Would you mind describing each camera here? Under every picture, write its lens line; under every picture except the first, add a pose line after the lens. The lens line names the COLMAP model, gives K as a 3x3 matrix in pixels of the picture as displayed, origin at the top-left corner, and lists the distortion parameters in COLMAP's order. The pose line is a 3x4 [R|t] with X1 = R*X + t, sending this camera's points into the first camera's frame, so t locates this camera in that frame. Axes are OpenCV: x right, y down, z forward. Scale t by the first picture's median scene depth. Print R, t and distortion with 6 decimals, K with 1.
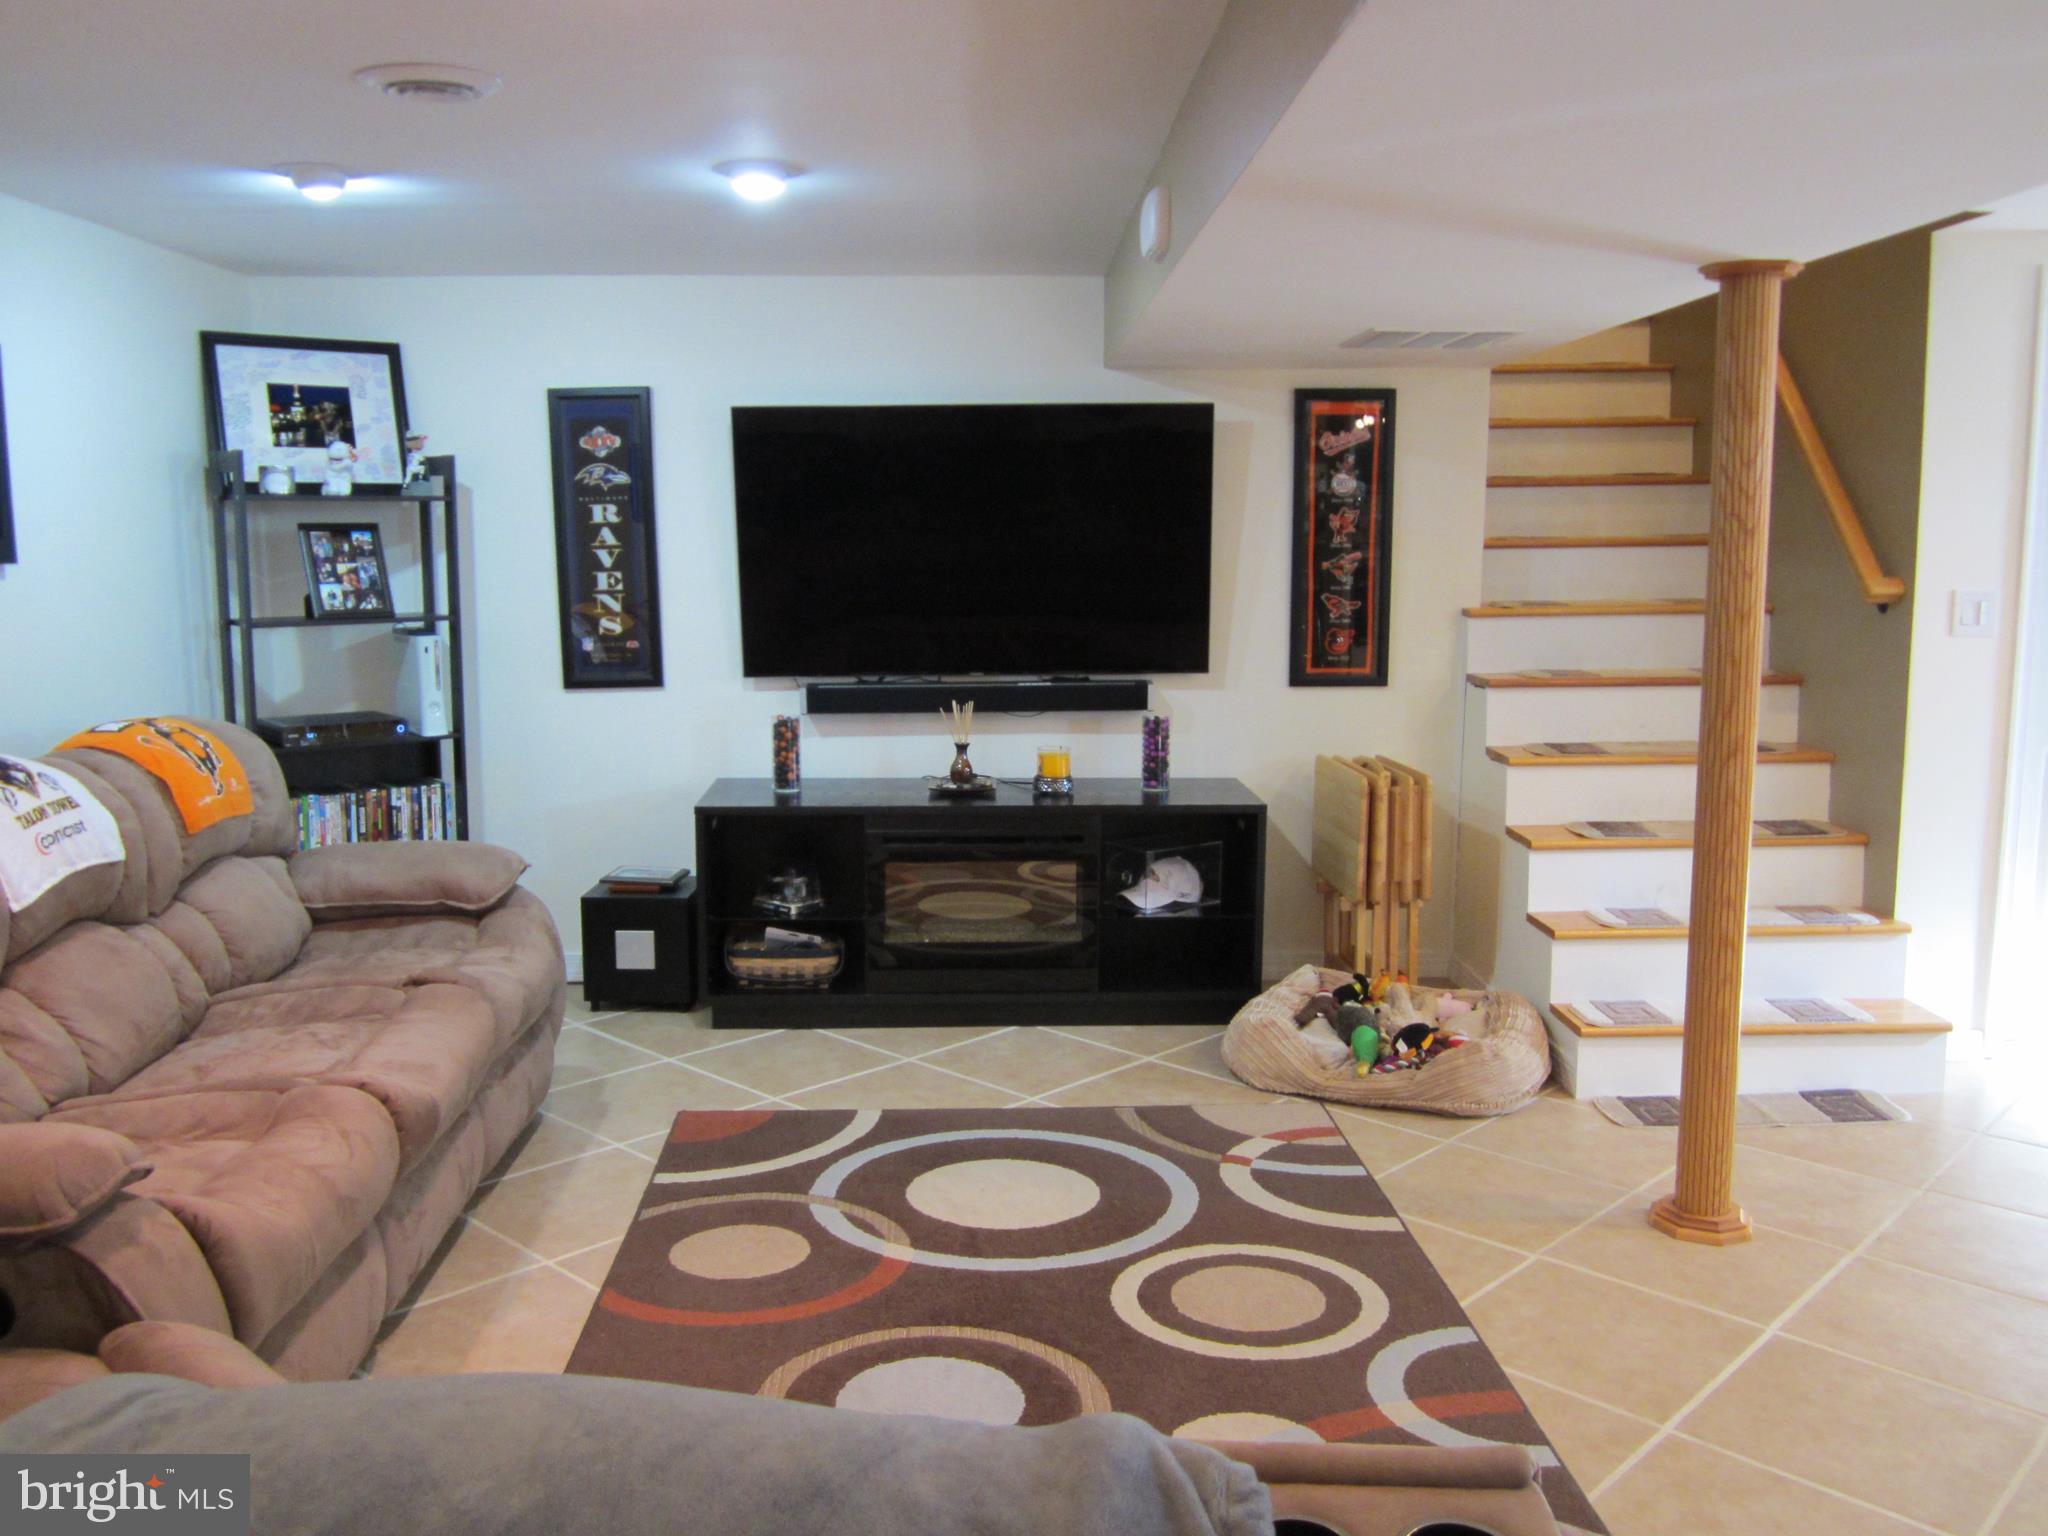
lens RADIAL K [[1699.8, 0, 1024.0], [0, 1699.8, 768.0], [0, 0, 1]] dist [-0.035331, -0.009577]
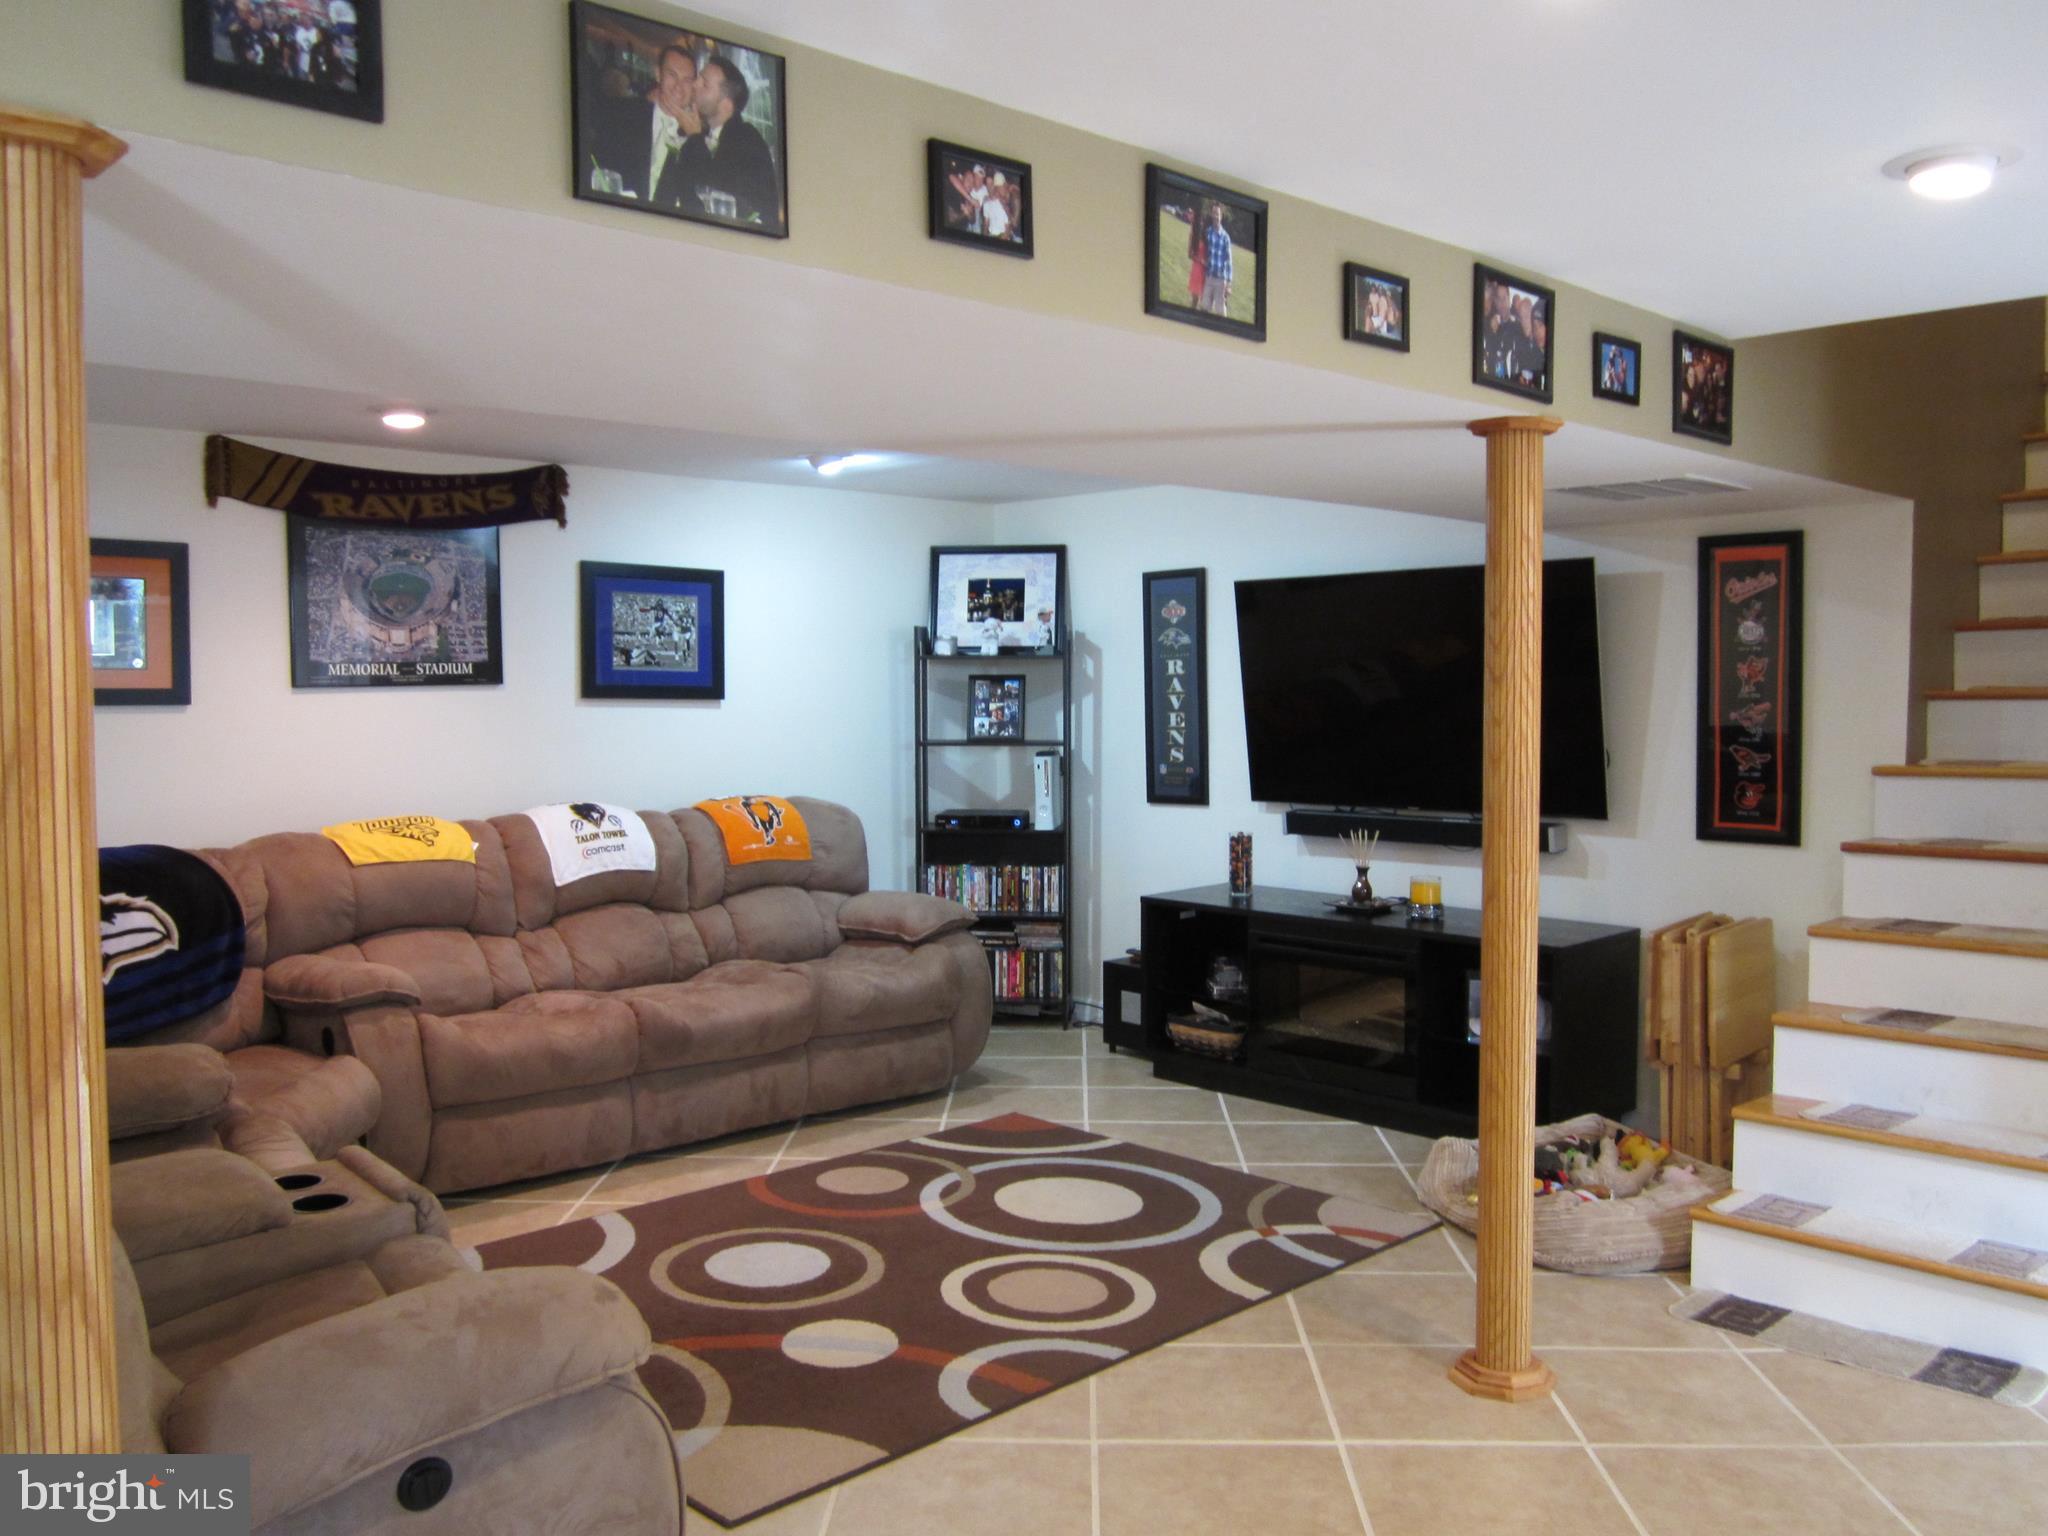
lens RADIAL K [[1699.8, 0, 1024.0], [0, 1699.8, 768.0], [0, 0, 1]] dist [-0.035331, -0.009577]
pose [[0.669103, 0.036884, -0.742254, 0.660546], [-0.101010, 0.994013, -0.041661, -0.010220], [0.736273, 0.102851, 0.668822, 0.071424]]
